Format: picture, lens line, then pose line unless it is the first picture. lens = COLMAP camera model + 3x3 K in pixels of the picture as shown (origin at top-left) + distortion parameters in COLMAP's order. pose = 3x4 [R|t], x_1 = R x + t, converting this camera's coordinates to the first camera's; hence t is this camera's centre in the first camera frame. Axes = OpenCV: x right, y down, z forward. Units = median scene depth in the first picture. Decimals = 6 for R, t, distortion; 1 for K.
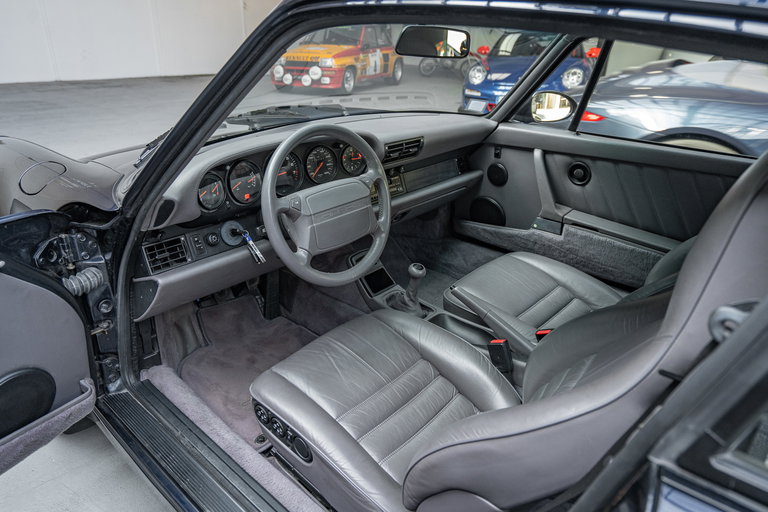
lens RADIAL K [[520.1, 0, 384.0], [0, 520.1, 256.0], [0, 0, 1]] dist [0.002224, 0.000798]
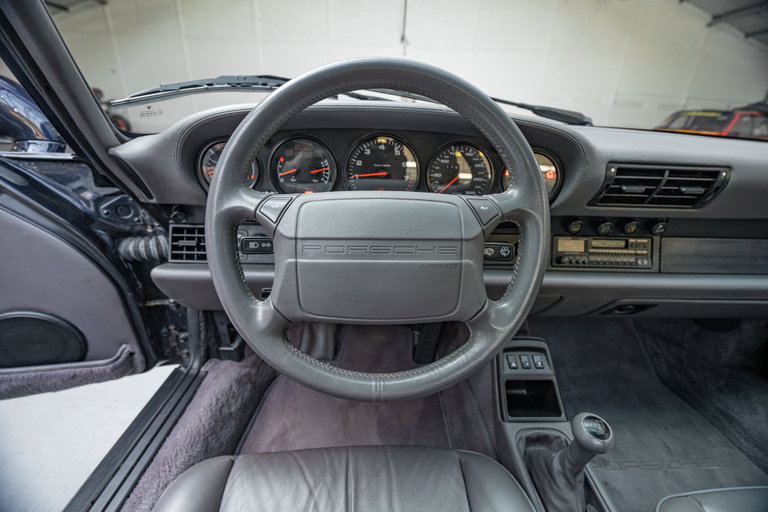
lens RADIAL K [[350.5, 0, 384.0], [0, 350.5, 256.0], [0, 0, 1]] dist [-0.000545, 0.000023]
pose [[0.687266, 0.284166, -0.668517, 0.099840], [-0.313864, 0.946133, 0.079505, -0.089356], [0.655099, 0.155183, 0.739435, 0.621555]]
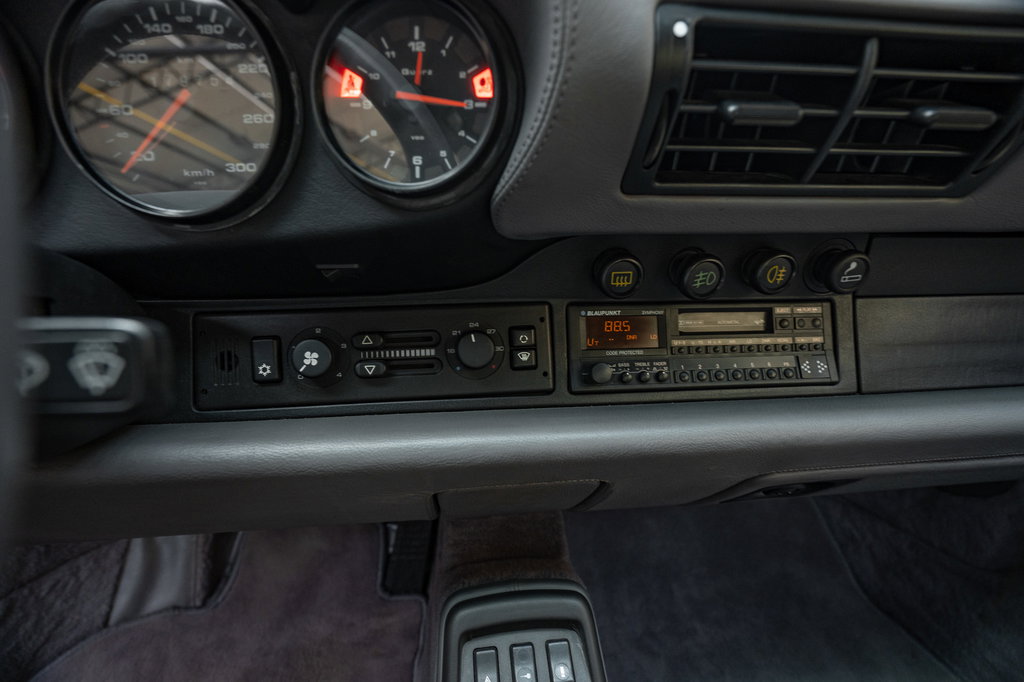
lens RADIAL K [[473.9, 0, 512.0], [0, 473.9, 341.0], [0, 0, 1]] dist [-0.001392, 0.000203]
pose [[0.752204, 0.207669, -0.625350, 0.062825], [-0.265625, 0.964076, 0.000647, -0.121604], [0.603020, 0.165622, 0.780344, 0.886441]]
